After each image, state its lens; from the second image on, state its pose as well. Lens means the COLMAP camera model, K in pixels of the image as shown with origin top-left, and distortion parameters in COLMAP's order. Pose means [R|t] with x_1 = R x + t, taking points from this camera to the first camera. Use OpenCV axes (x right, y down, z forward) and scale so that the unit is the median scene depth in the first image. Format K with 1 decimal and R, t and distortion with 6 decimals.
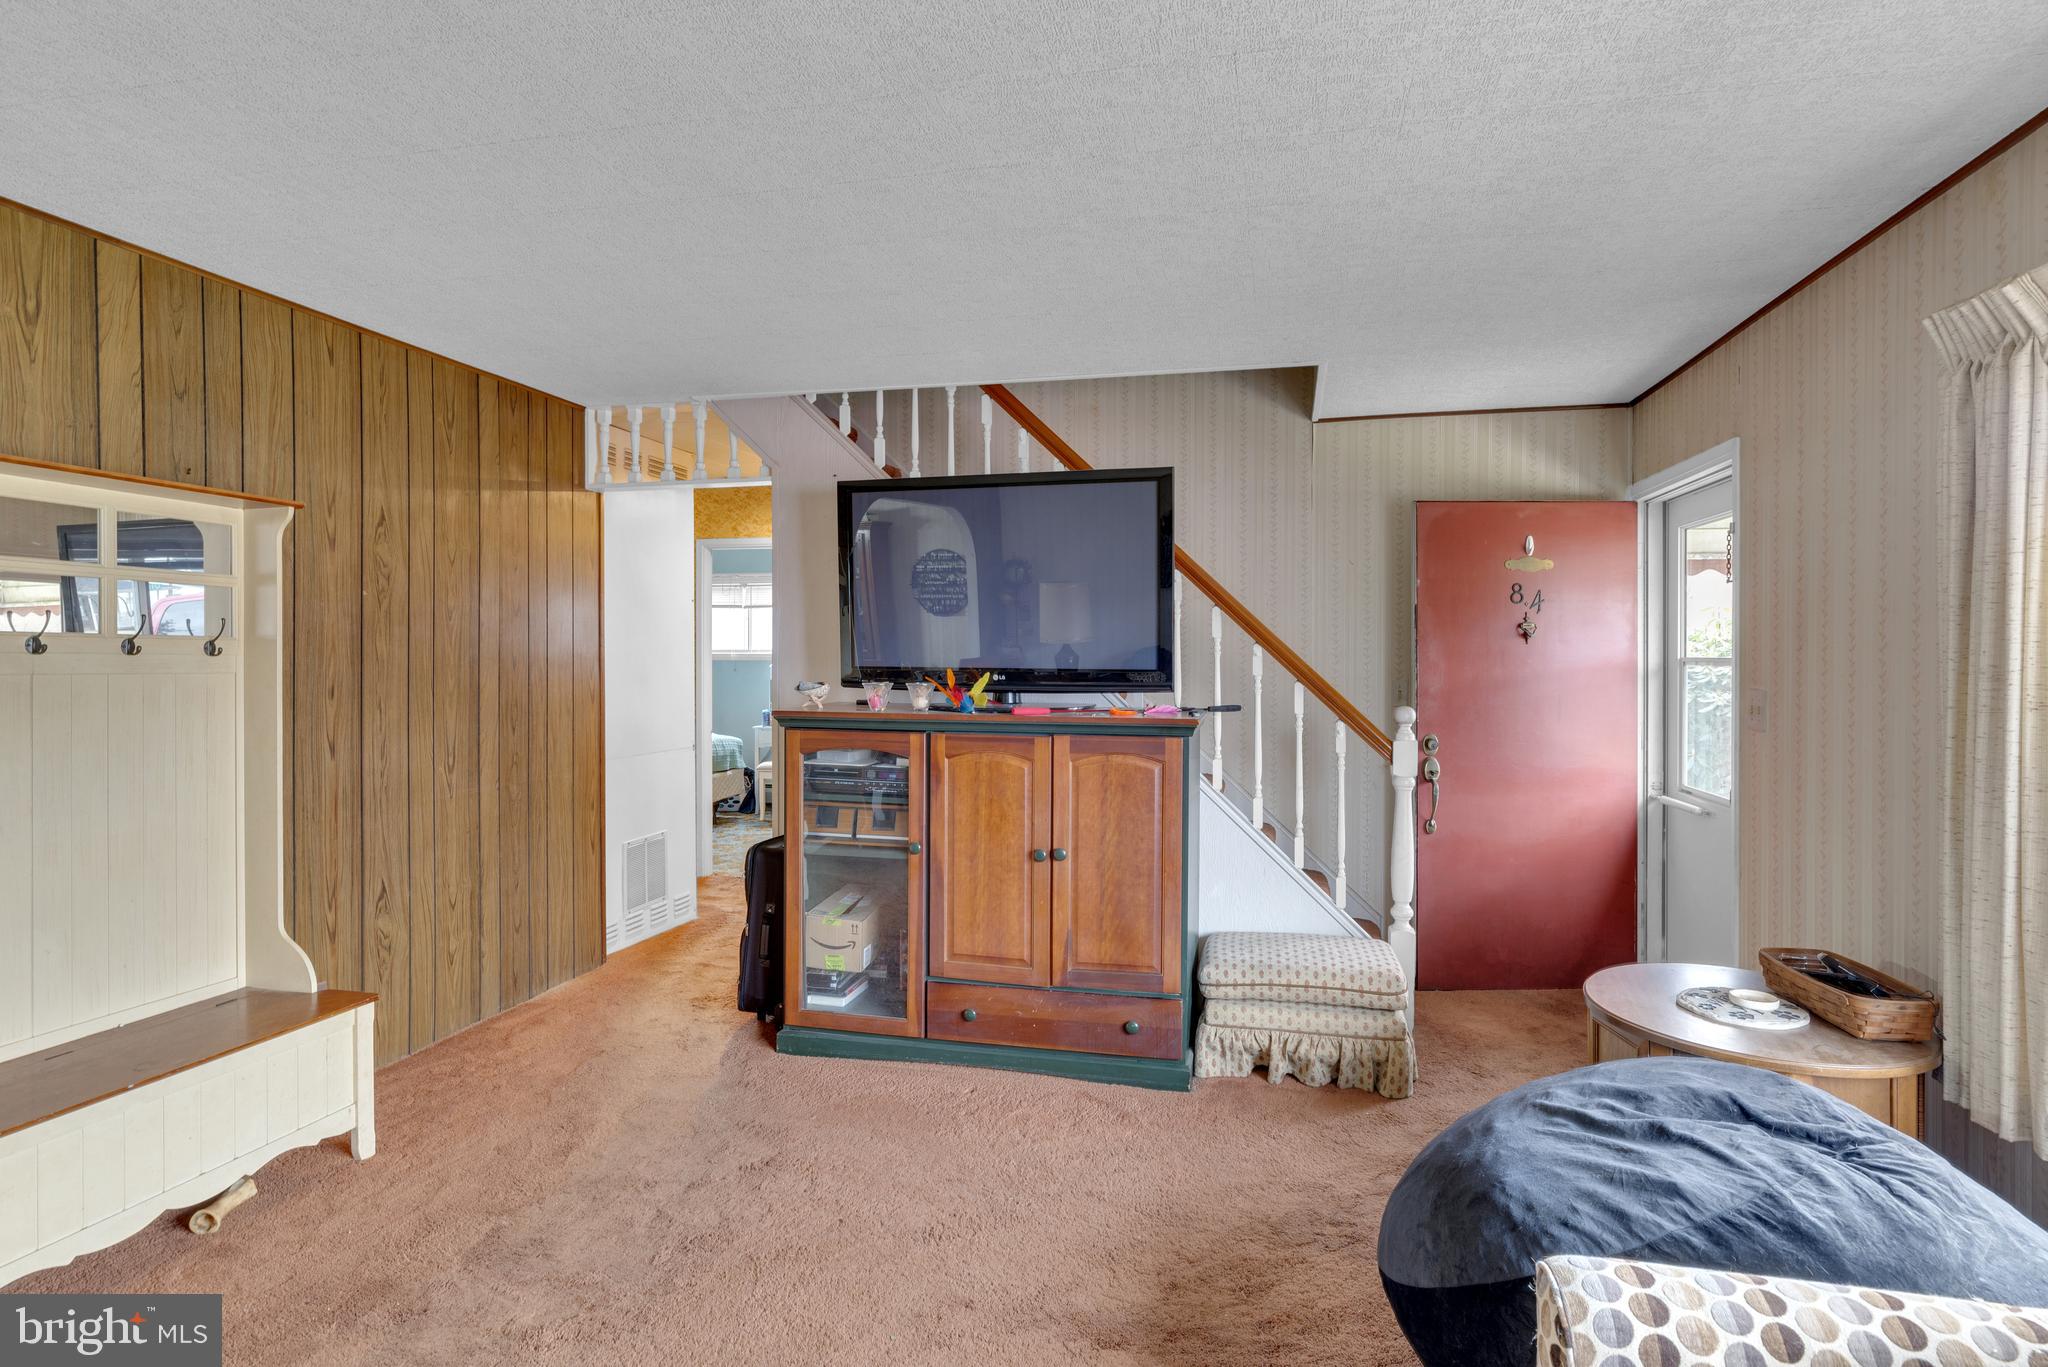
lens RADIAL K [[995.0, 0, 1051.7], [0, 995.0, 650.9], [0, 0, 1]] dist [-0.006560, -0.000518]
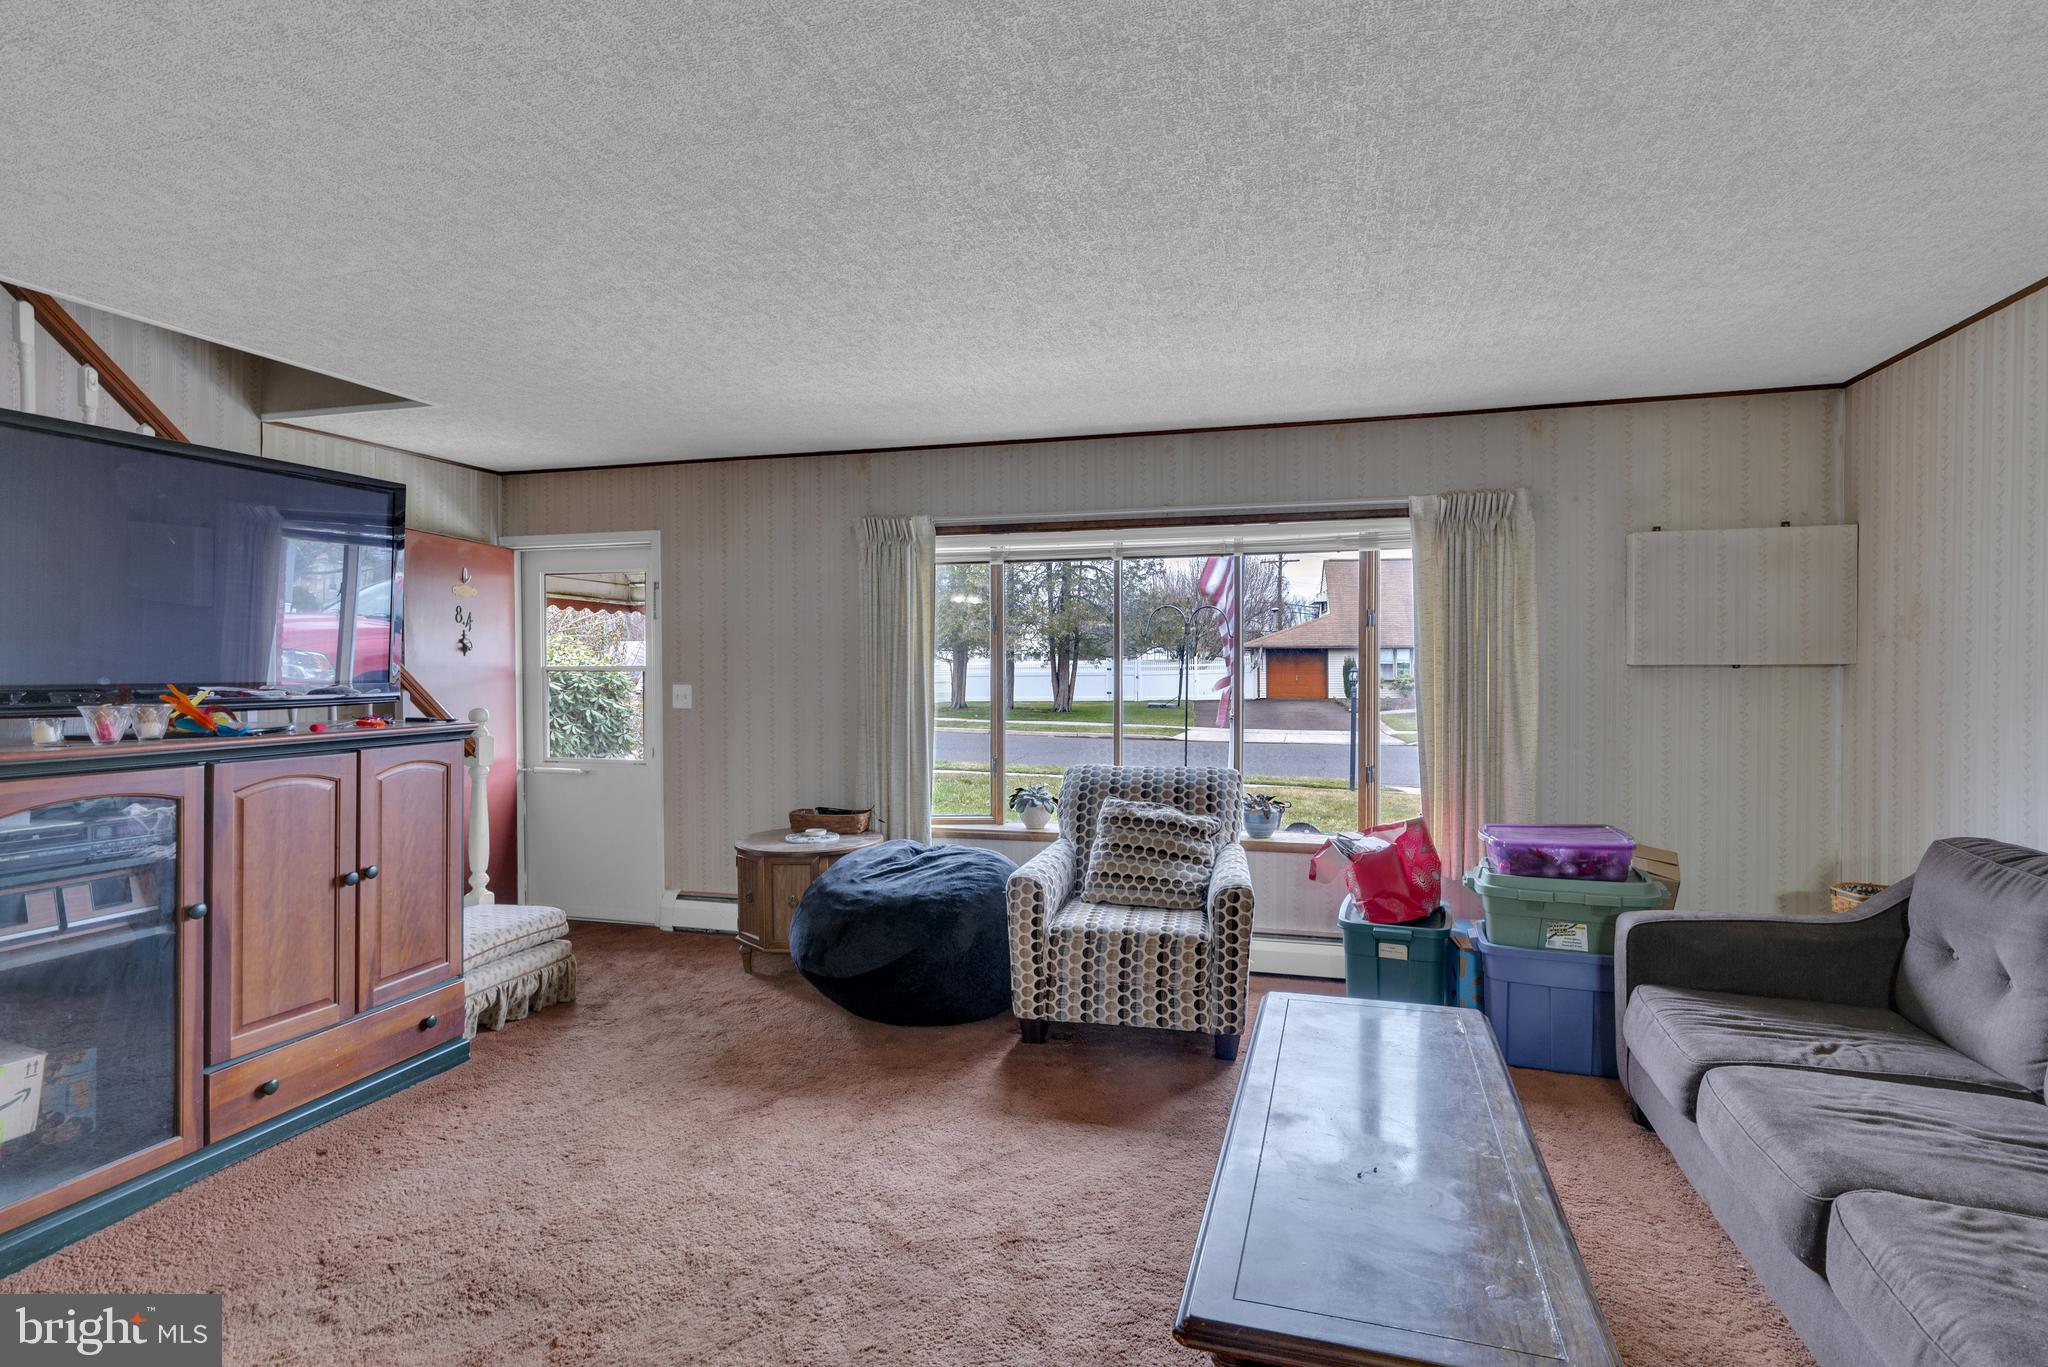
lens RADIAL K [[995.0, 0, 1018.0], [0, 995.0, 671.8], [0, 0, 1]] dist [-0.006560, -0.000518]
pose [[0.082838, -0.010683, 0.996506, -0.860210], [-0.000031, 0.999943, 0.010723, -0.000561], [-0.996563, -0.000919, 0.082833, 0.279798]]
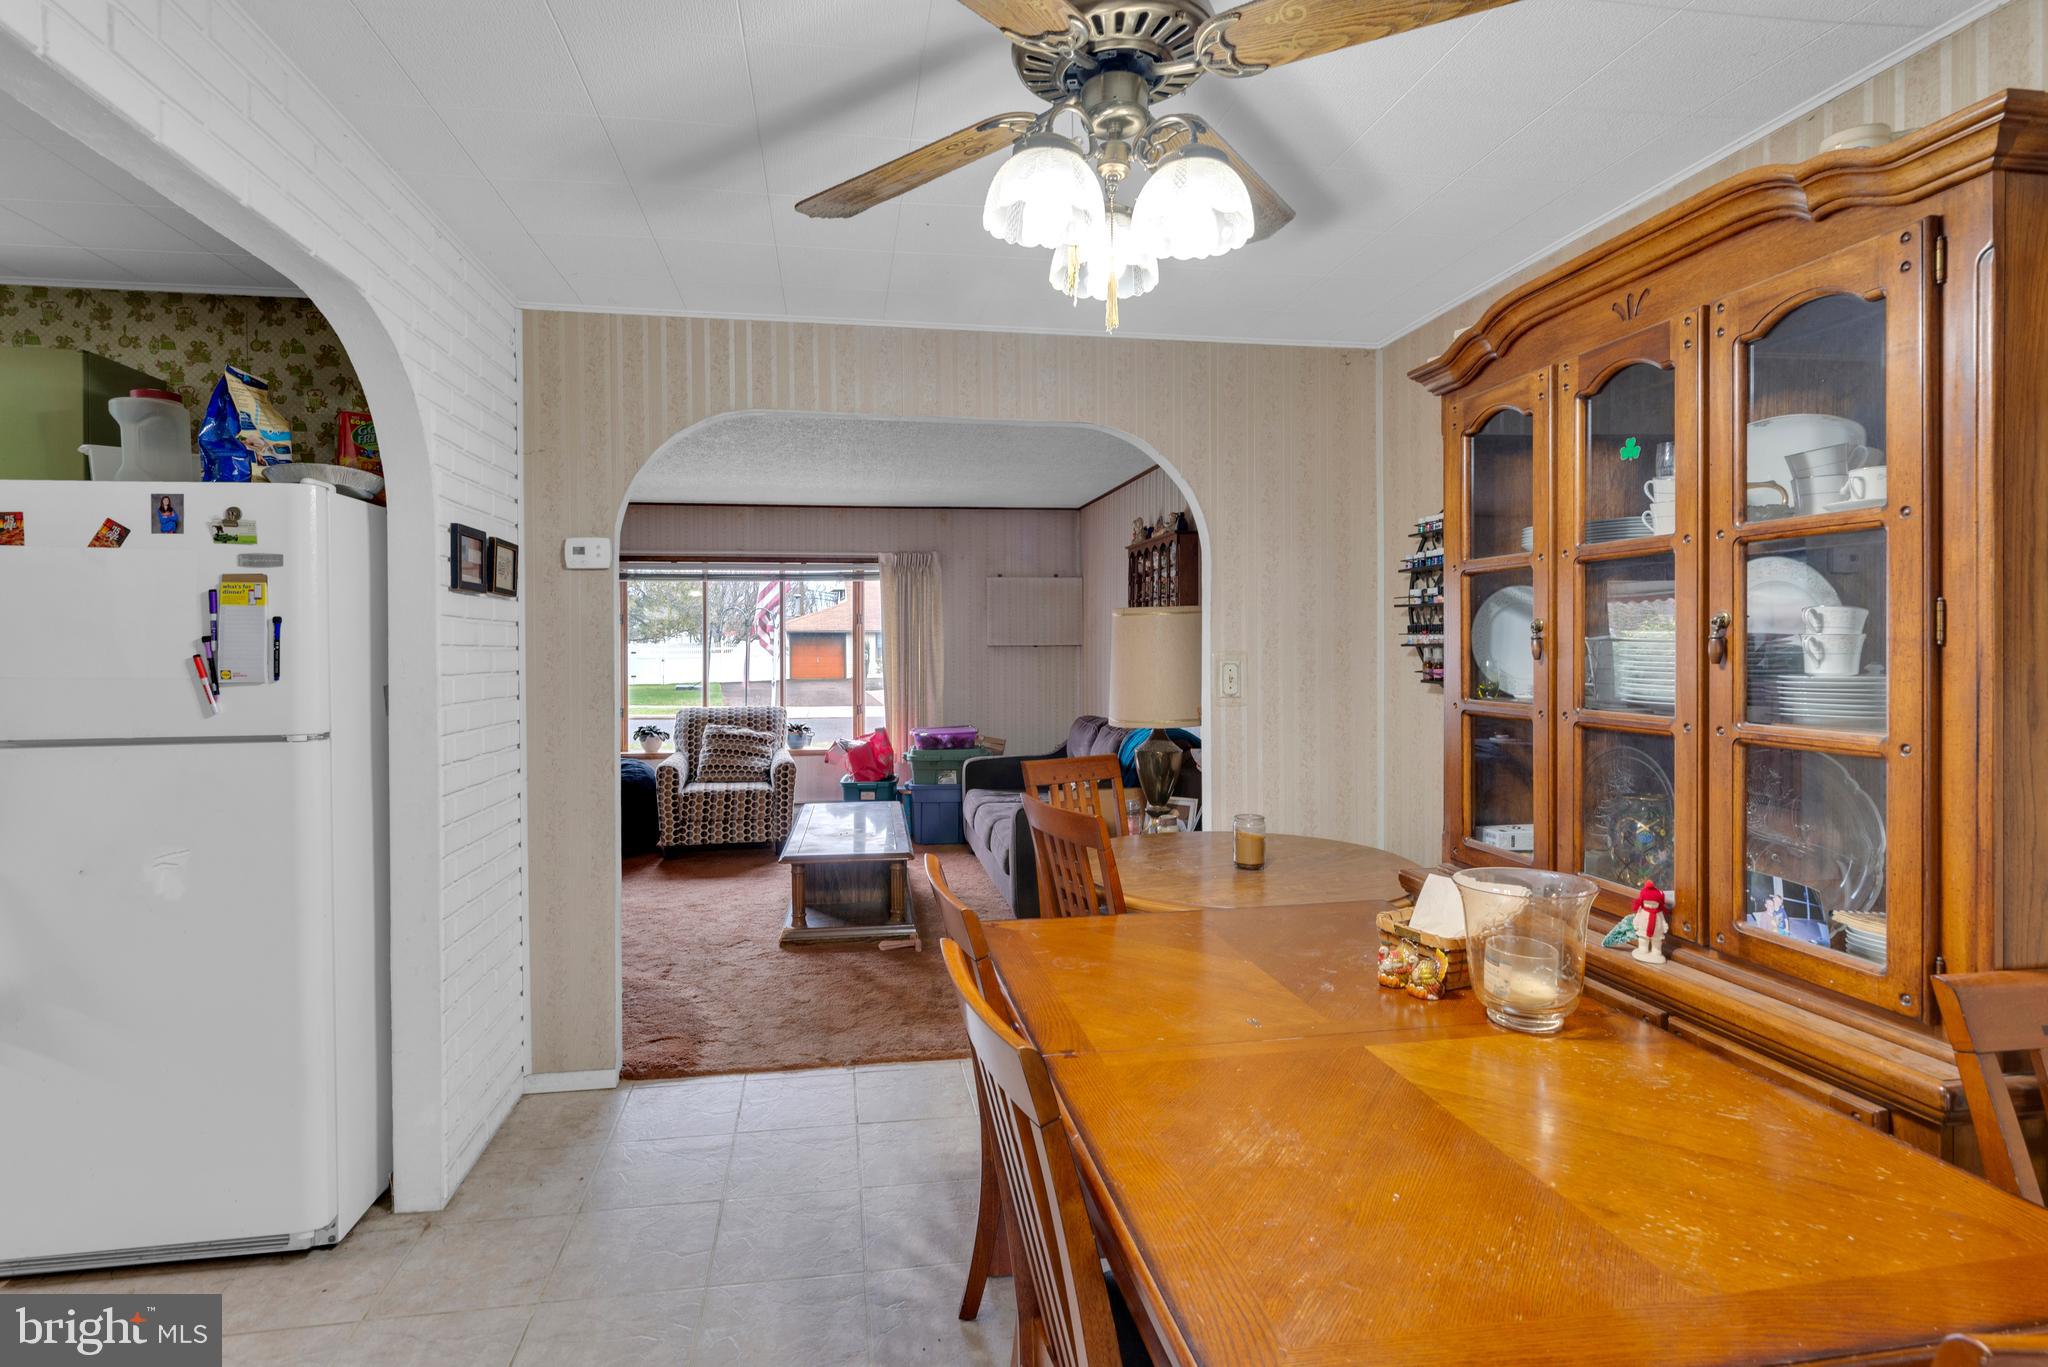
lens RADIAL K [[995.0, 0, 1016.8], [0, 995.0, 664.5], [0, 0, 1]] dist [-0.006560, -0.000518]
pose [[-0.378139, -0.018540, 0.925563, -1.397146], [-0.000641, 0.999804, 0.019765, 0.000623], [-0.925748, 0.006881, -0.378077, 0.382862]]
